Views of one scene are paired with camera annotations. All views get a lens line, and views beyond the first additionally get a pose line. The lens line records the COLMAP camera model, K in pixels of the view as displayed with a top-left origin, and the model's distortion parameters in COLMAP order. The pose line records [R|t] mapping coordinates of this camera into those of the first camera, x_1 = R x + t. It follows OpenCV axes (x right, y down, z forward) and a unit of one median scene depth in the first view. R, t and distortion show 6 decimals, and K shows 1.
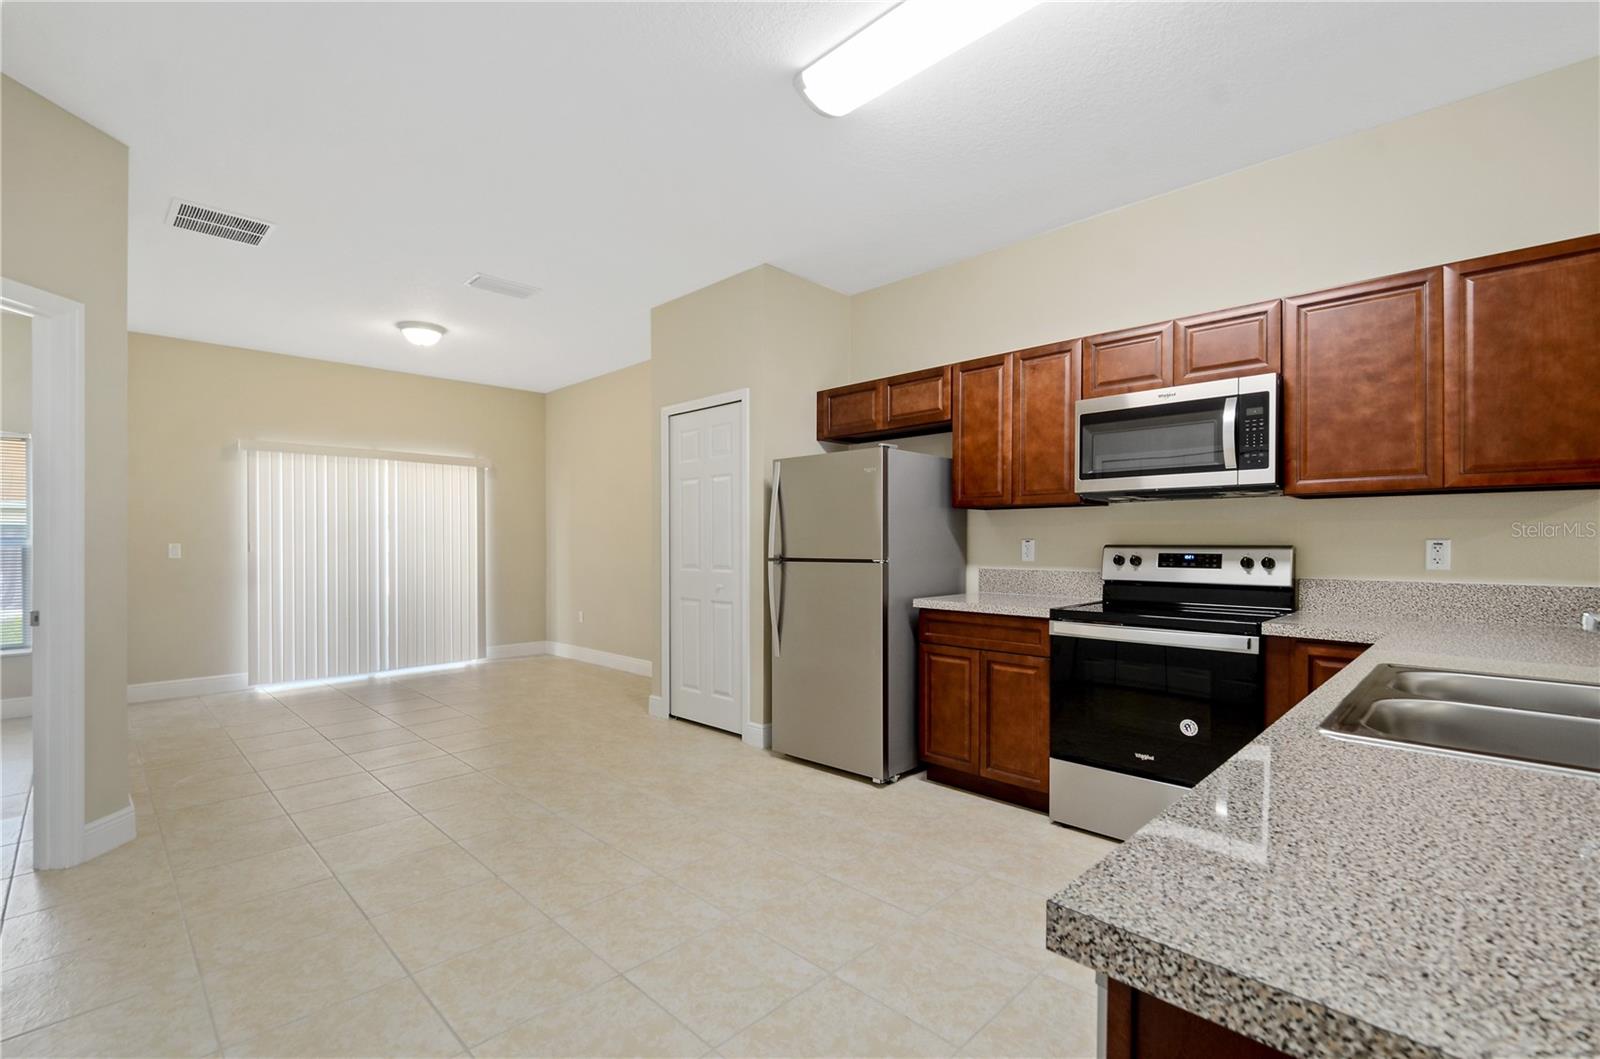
lens RADIAL K [[711.3, 0, 797.1], [0, 711.3, 536.0], [0, 0, 1]] dist [-0.000238, -0.001087]
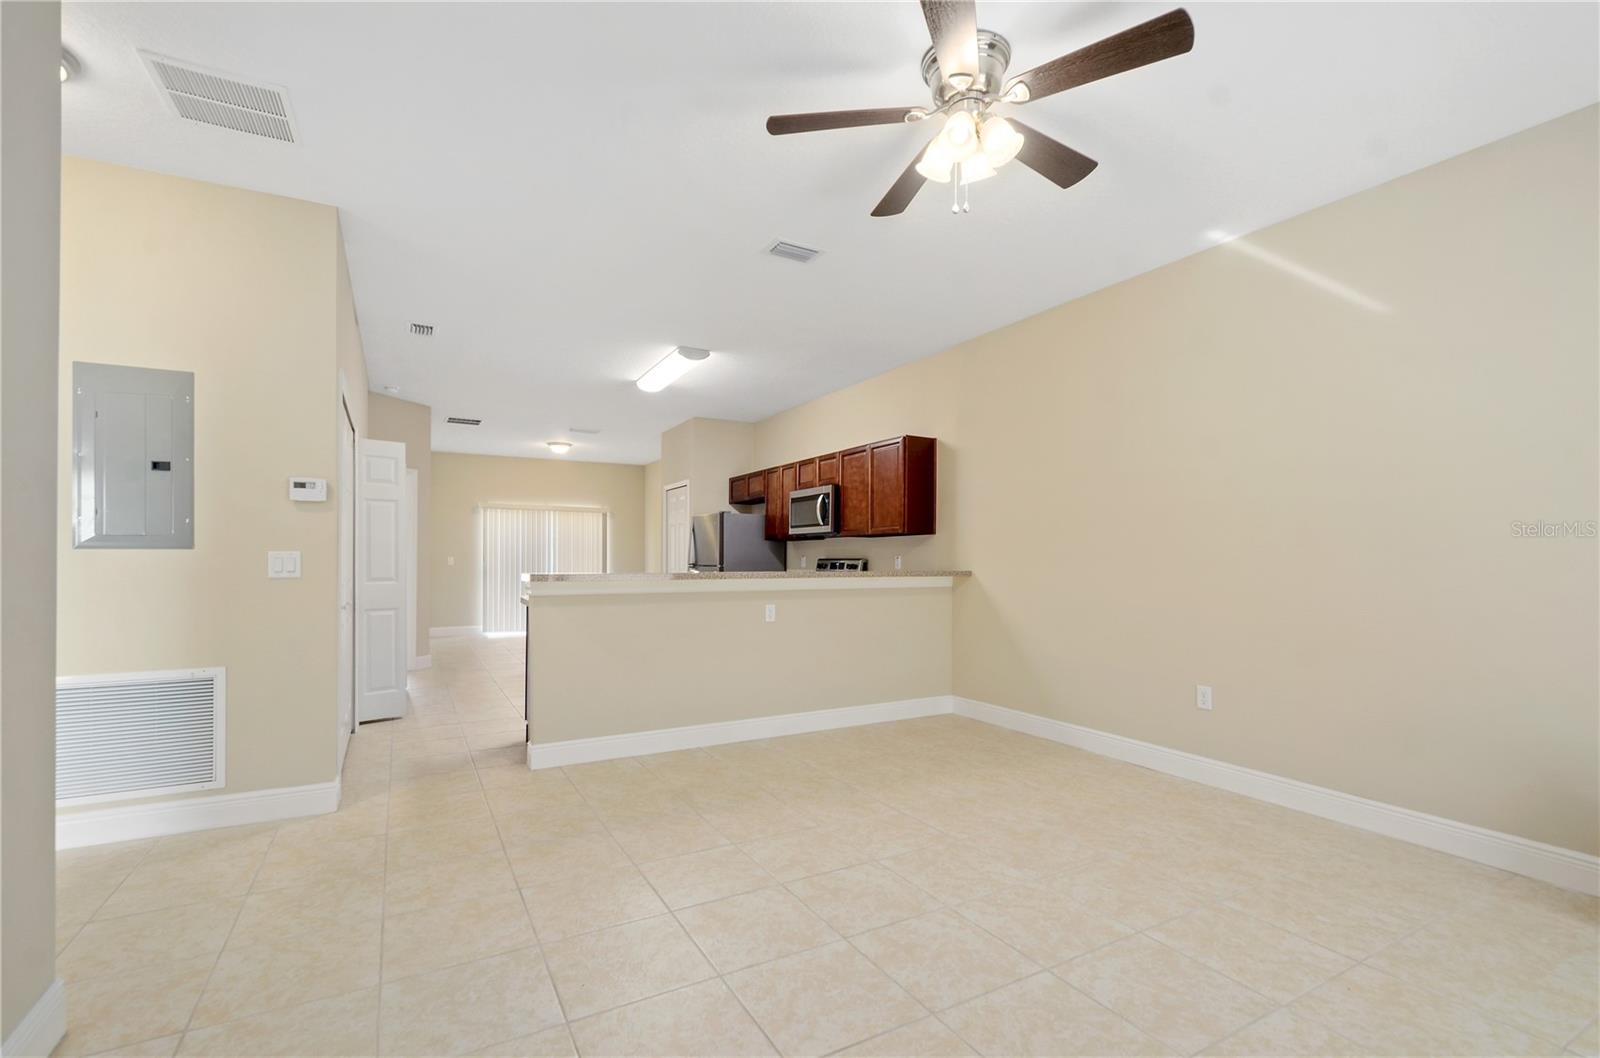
lens RADIAL K [[711.3, 0, 792.8], [0, 711.3, 543.8], [0, 0, 1]] dist [-0.000238, -0.001087]
pose [[0.958922, -0.011517, -0.283435, 0.912844], [0.009855, 0.999925, -0.007289, -0.014651], [0.283498, 0.004196, 0.958964, -0.963271]]
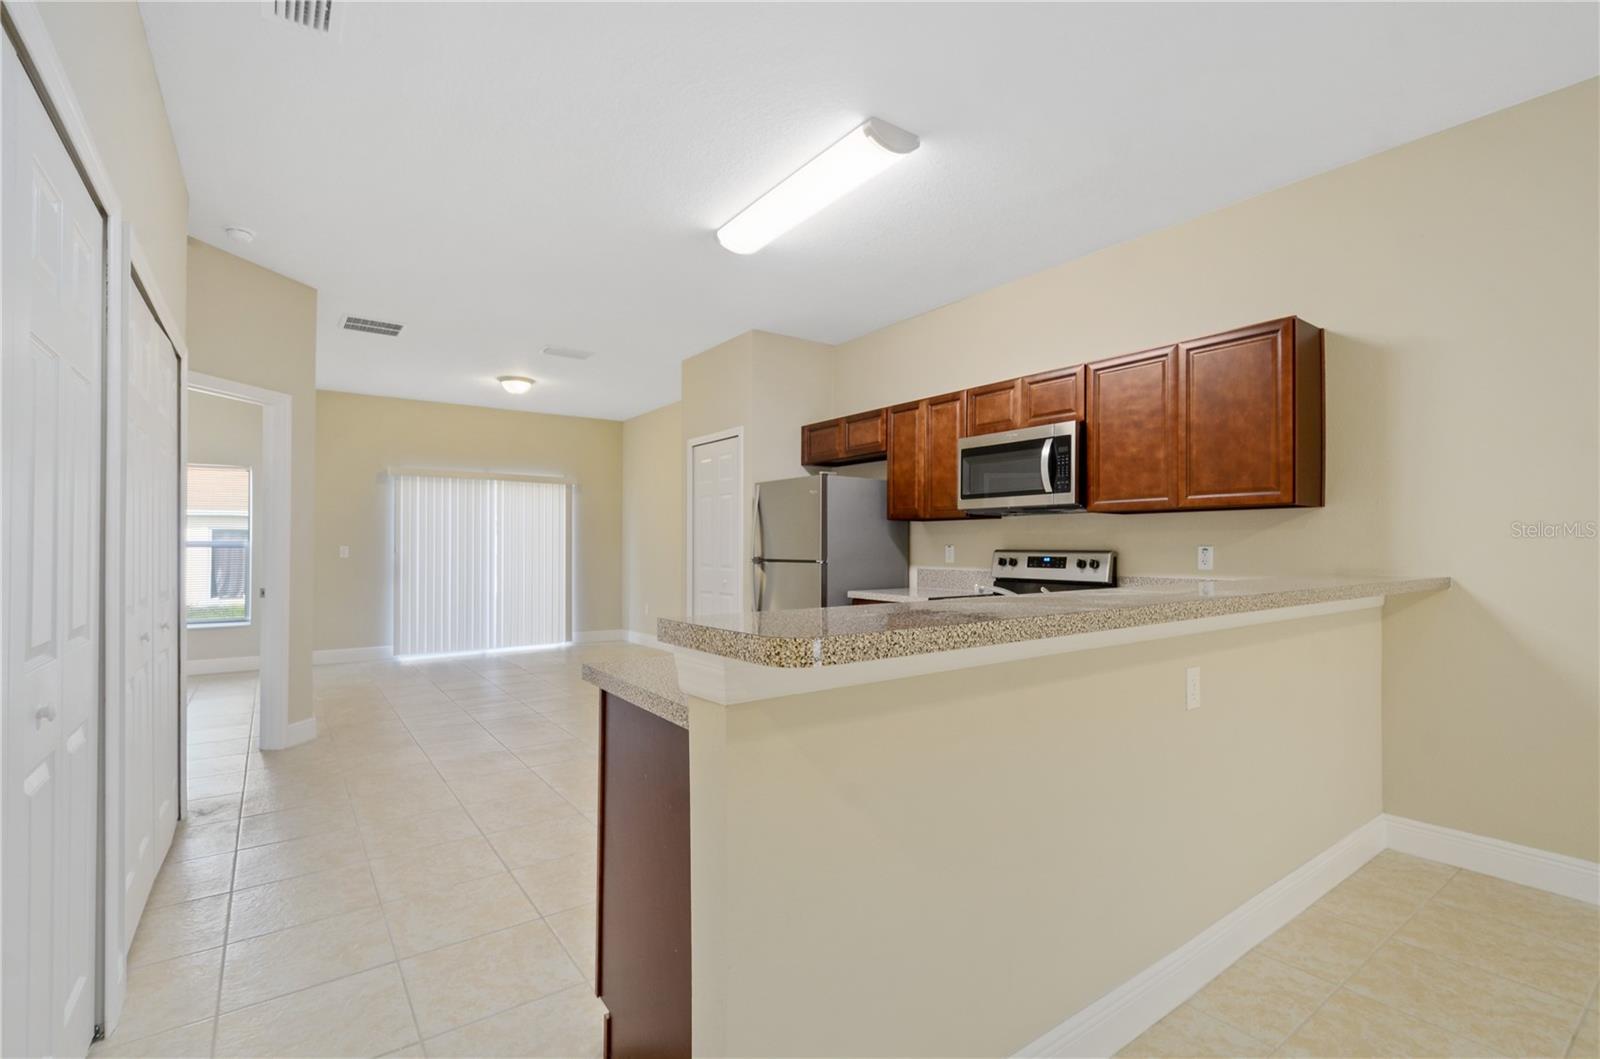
lens RADIAL K [[711.3, 0, 799.6], [0, 711.3, 533.3], [0, 0, 1]] dist [-0.000238, -0.001087]
pose [[0.988059, 0.001026, -0.154071, 0.276195], [-0.002888, 0.999925, -0.011861, -0.000678], [0.154047, 0.012165, 0.987989, -0.297746]]
